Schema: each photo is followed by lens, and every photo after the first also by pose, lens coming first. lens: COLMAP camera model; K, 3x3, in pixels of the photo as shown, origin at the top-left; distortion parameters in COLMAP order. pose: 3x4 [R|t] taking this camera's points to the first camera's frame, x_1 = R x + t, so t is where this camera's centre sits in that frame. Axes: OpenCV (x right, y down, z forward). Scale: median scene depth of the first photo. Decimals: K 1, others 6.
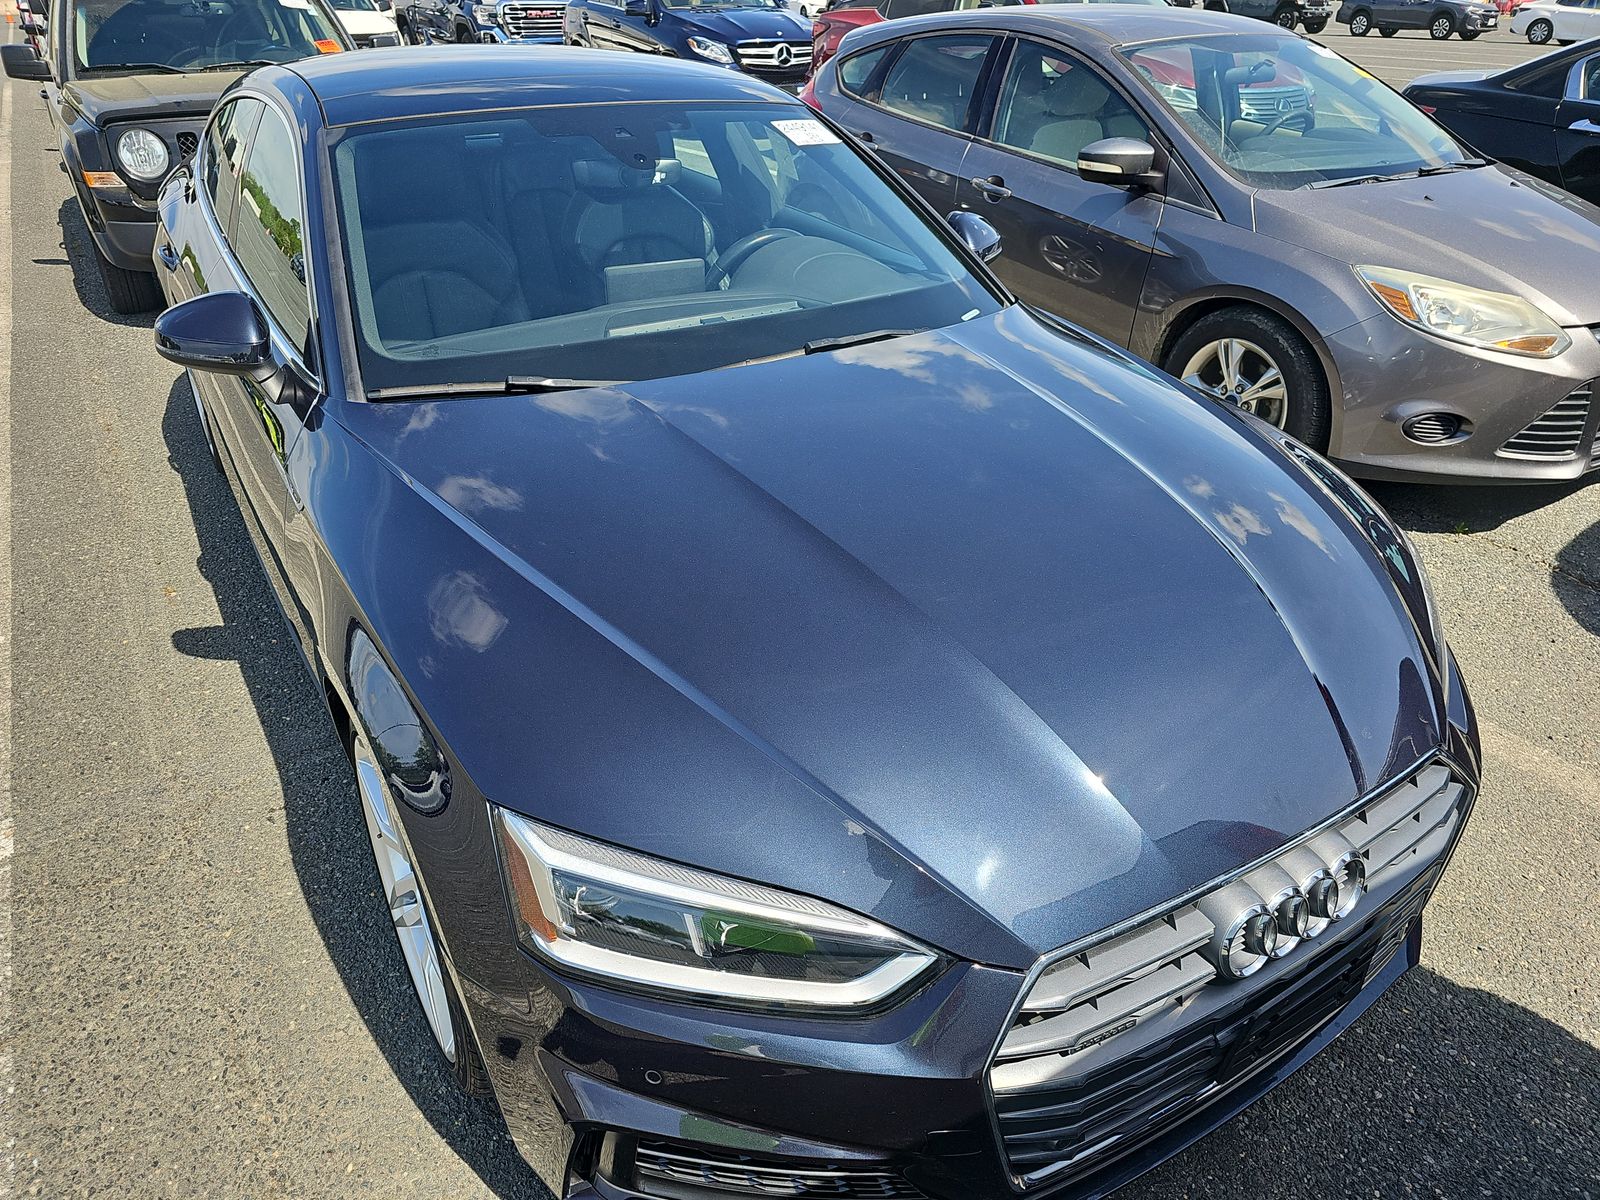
lens RADIAL K [[1057.0, 0, 800.0], [0, 1057.0, 600.0], [0, 0, 1]] dist [0.037226, -0.034371]
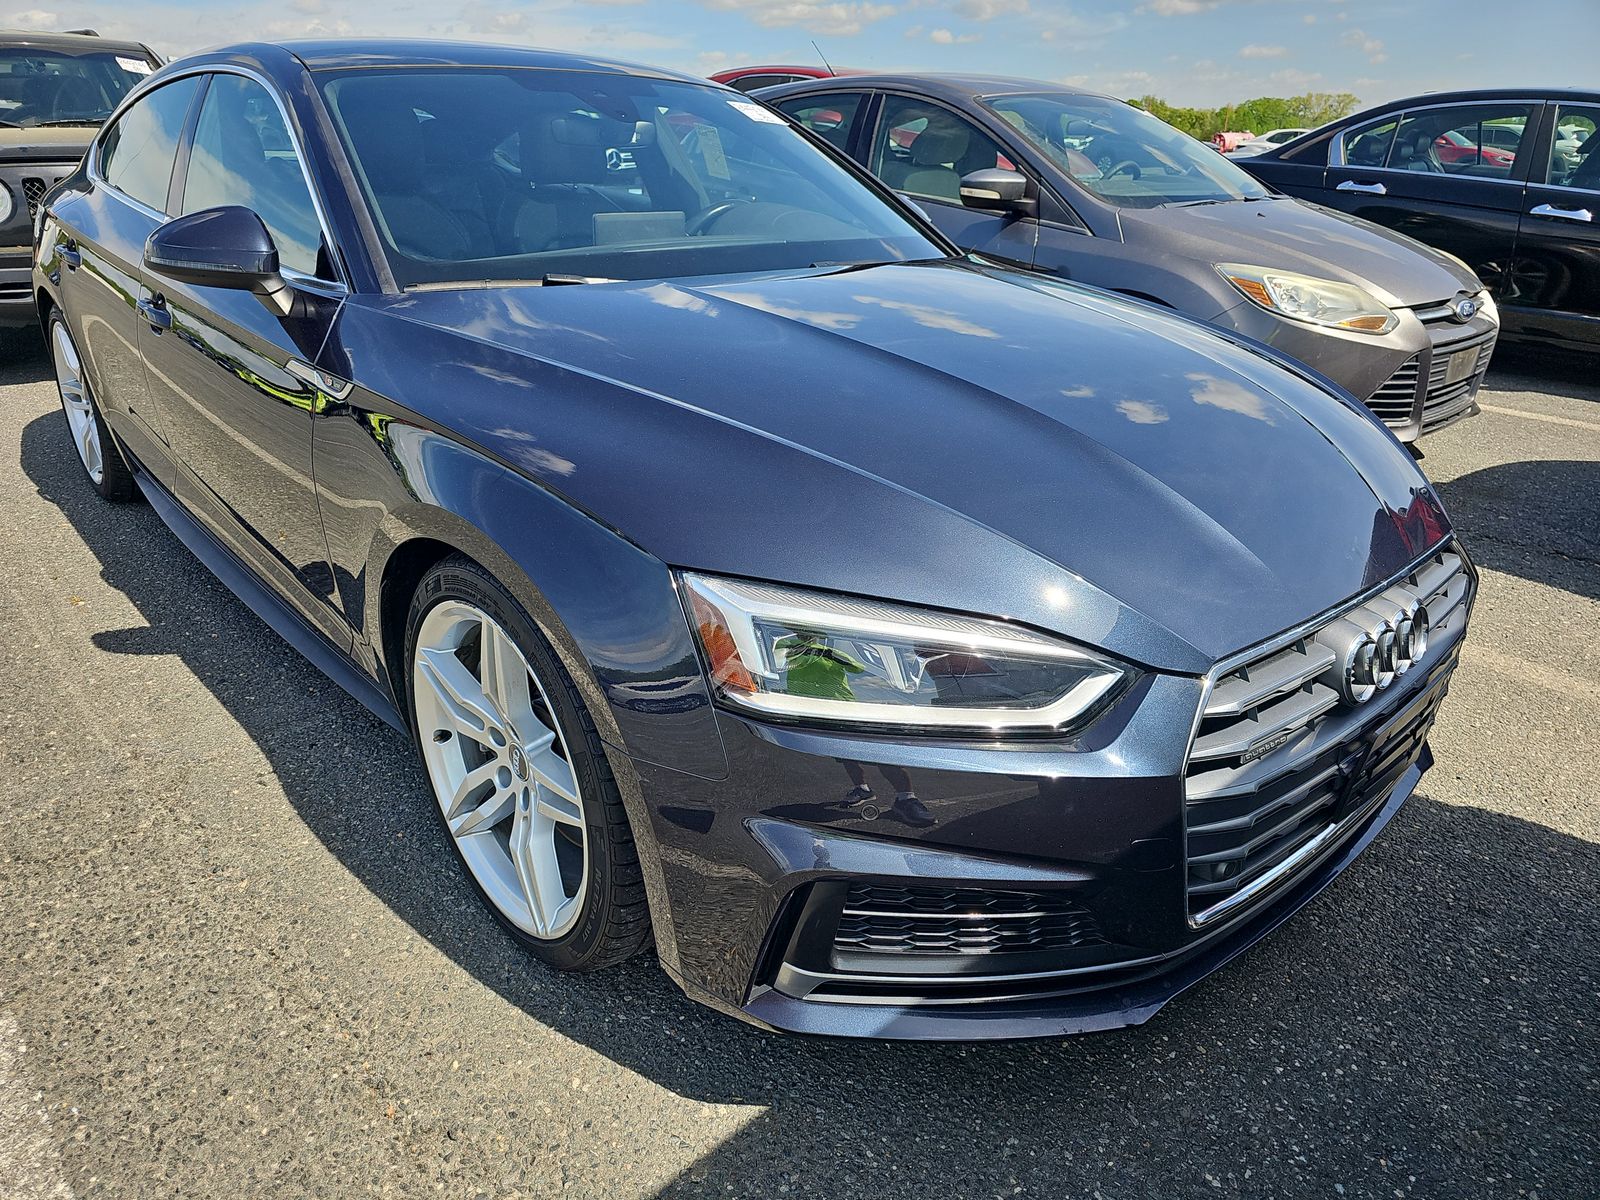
lens RADIAL K [[1057.0, 0, 800.0], [0, 1057.0, 600.0], [0, 0, 1]] dist [0.037226, -0.034371]
pose [[0.983329, -0.058041, 0.172324, -0.225765], [0.076835, 0.991555, -0.104475, 0.216268], [-0.164805, 0.115974, 0.979484, 0.005966]]
